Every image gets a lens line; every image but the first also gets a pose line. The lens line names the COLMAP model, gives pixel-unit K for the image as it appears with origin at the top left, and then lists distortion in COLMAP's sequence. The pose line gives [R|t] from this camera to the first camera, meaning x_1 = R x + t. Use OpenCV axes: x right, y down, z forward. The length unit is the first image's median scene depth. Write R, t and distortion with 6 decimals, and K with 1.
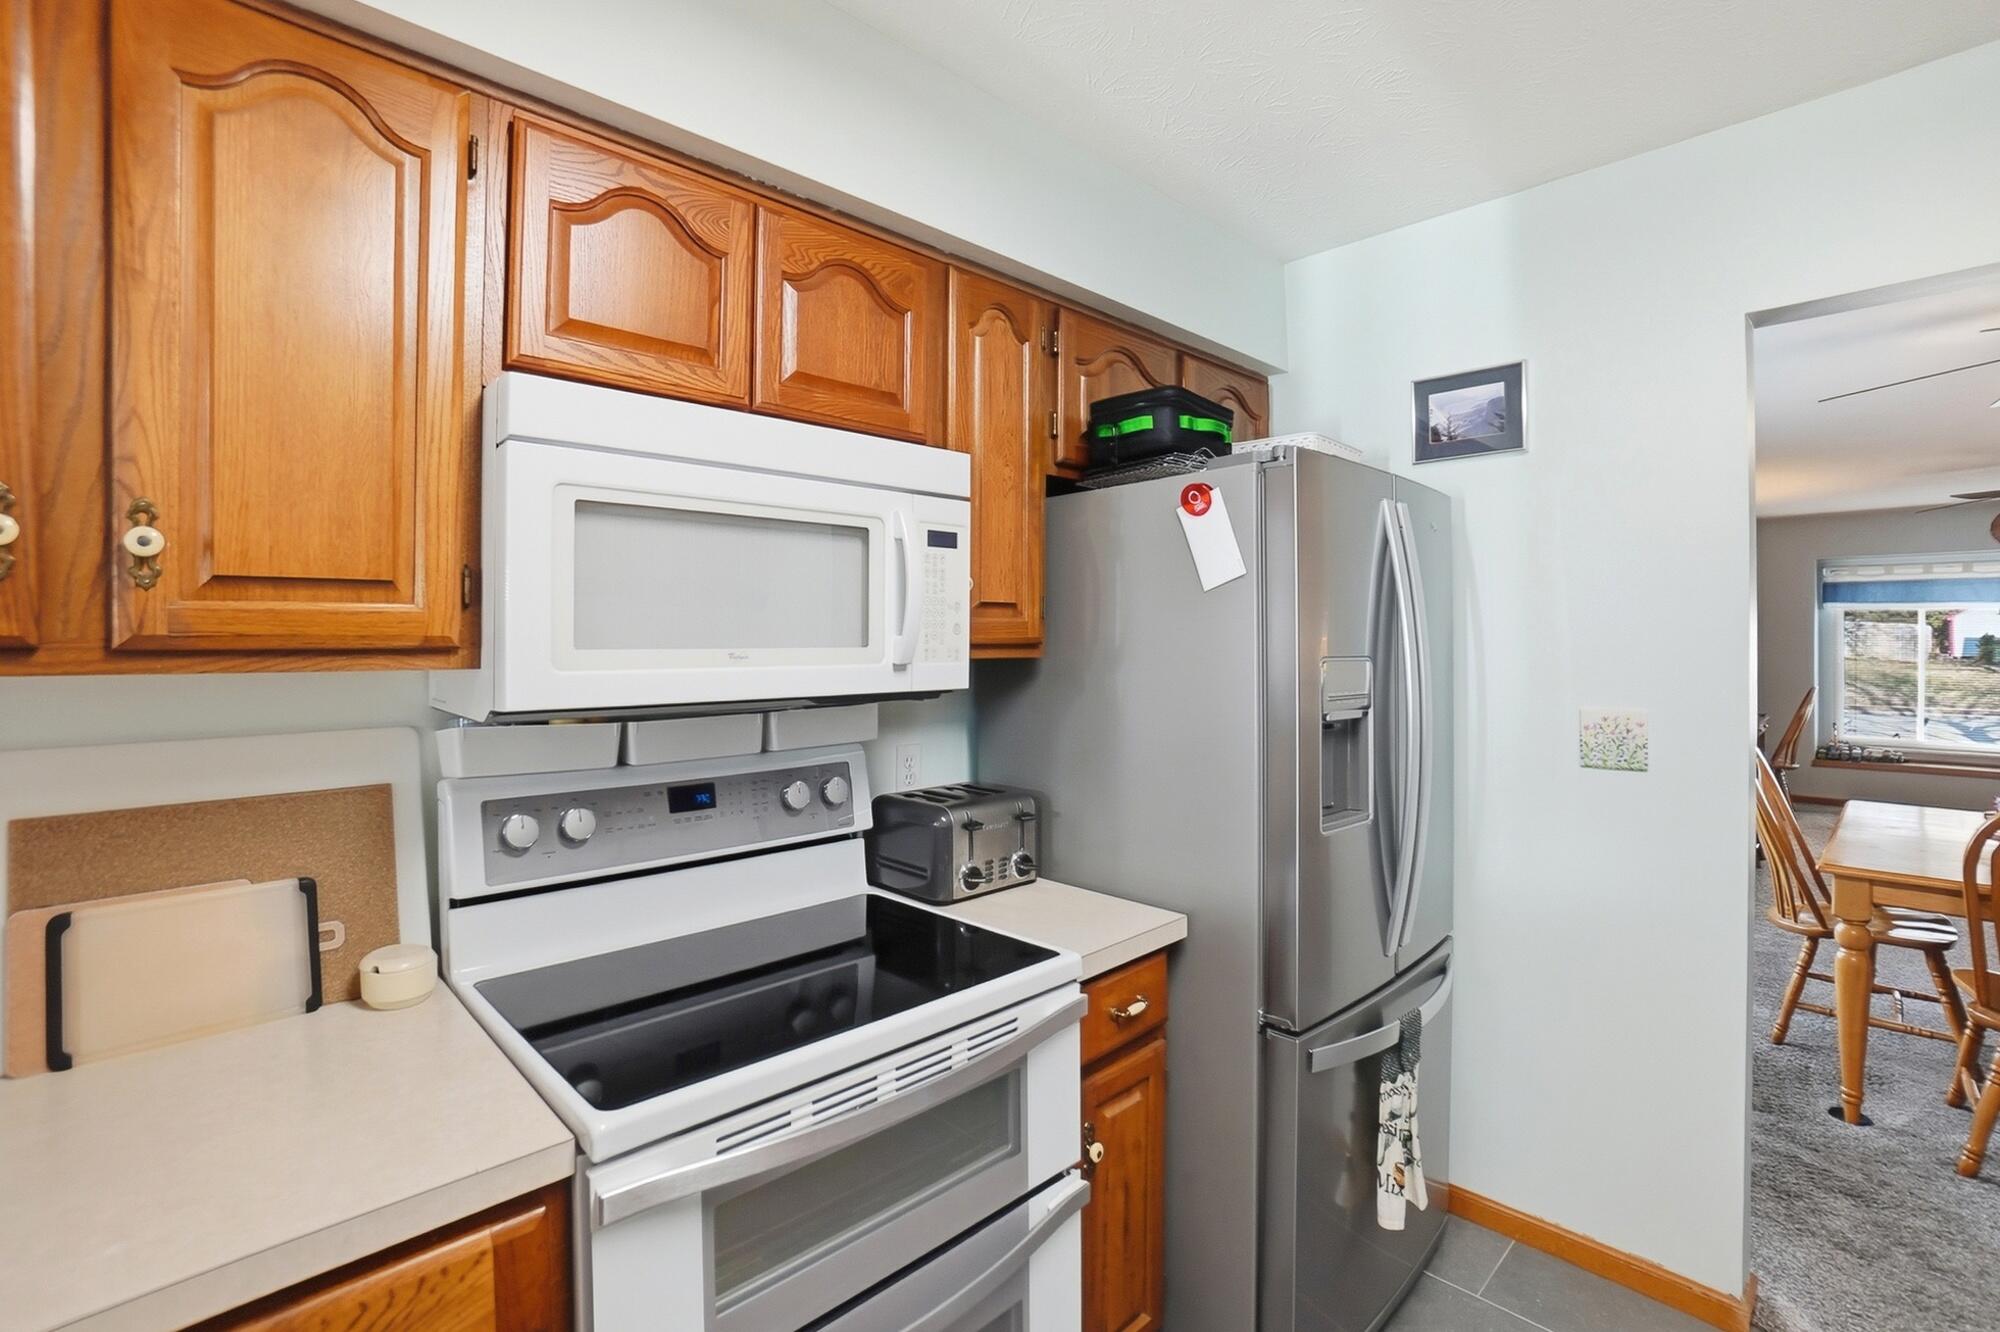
lens RADIAL K [[915.9, 0, 985.9], [0, 915.9, 638.6], [0, 0, 1]] dist [-0.068222, 0.027368]
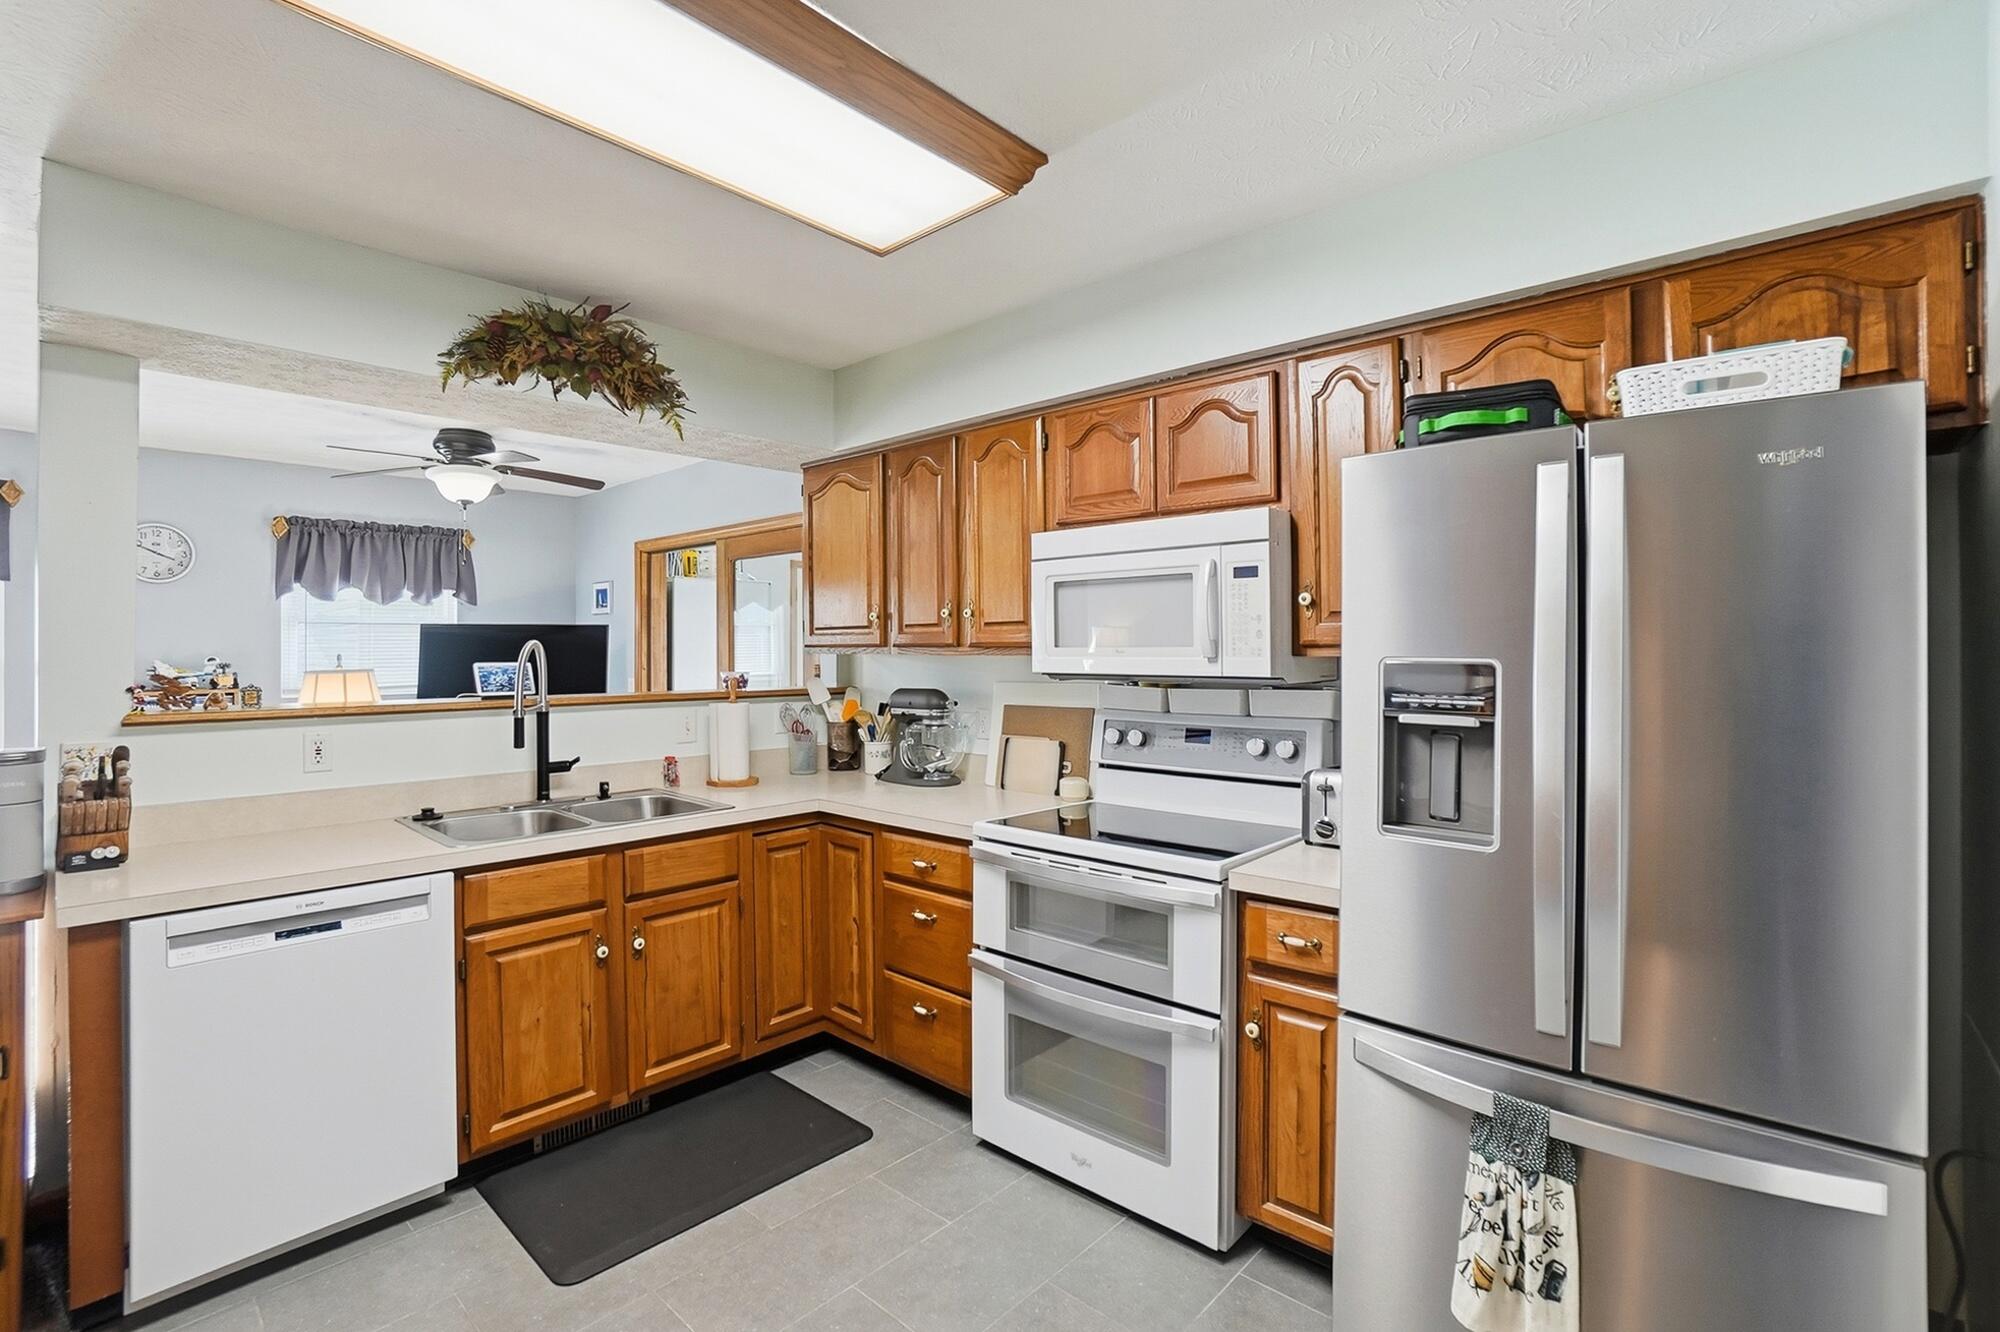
lens RADIAL K [[904.4, 0, 1002.9], [0, 904.4, 650.1], [0, 0, 1]] dist [-0.066776, 0.024989]
pose [[0.077430, 0.001086, -0.996997, 2.306088], [0.004534, 0.999989, 0.001442, 0.018505], [0.996988, -0.004632, 0.077424, 0.880816]]
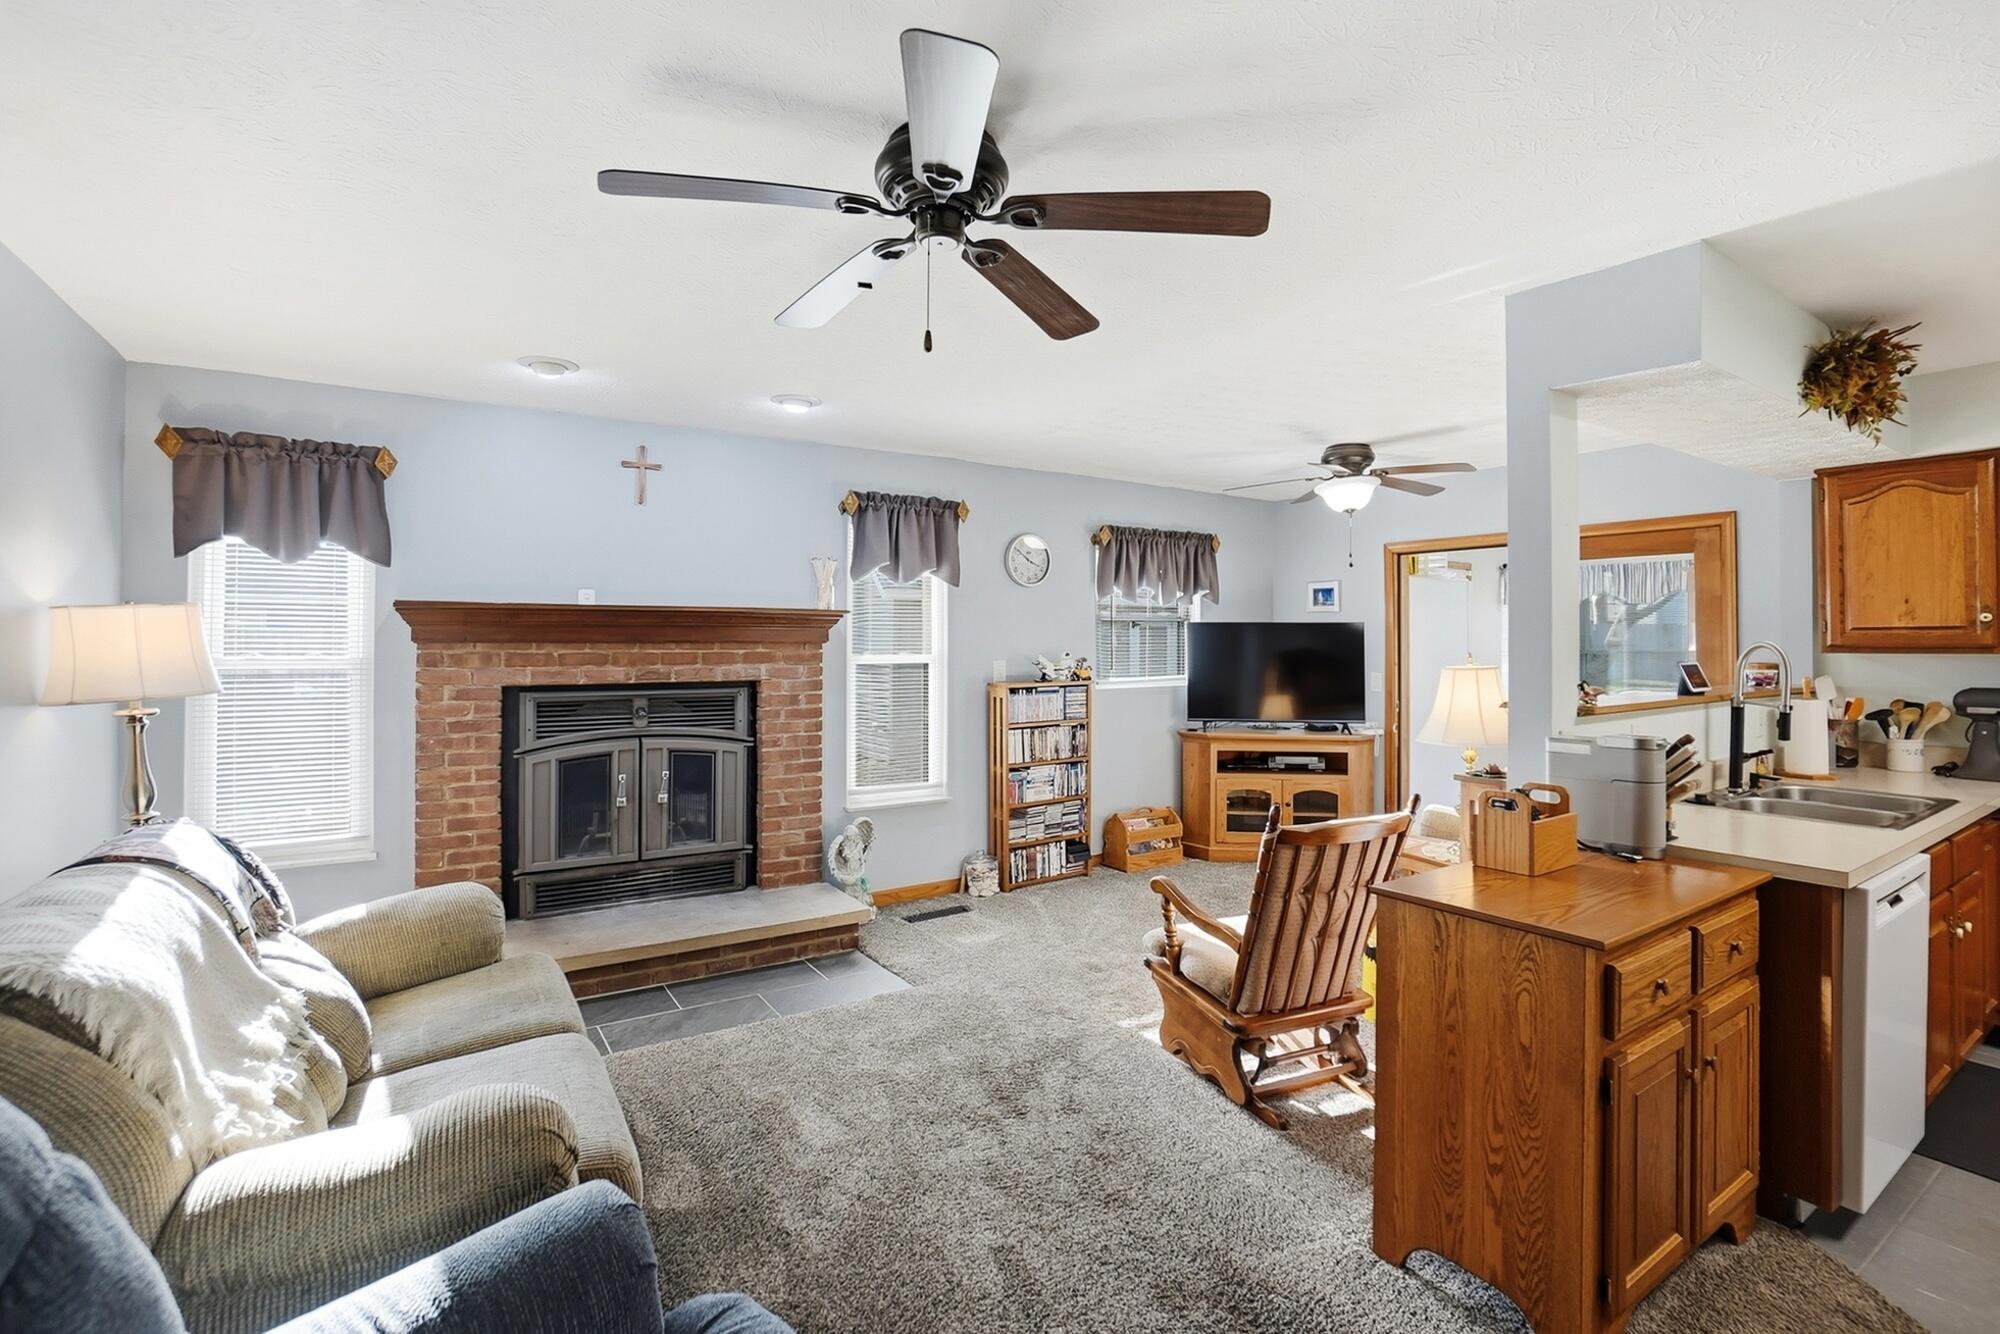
lens RADIAL K [[915.9, 0, 985.9], [0, 915.9, 639.6], [0, 0, 1]] dist [-0.068222, 0.027368]
pose [[-0.174593, -0.000897, -0.984640, 2.890411], [0.002642, 0.999996, -0.001380, -0.029074], [0.984637, -0.002842, -0.174590, -2.773908]]
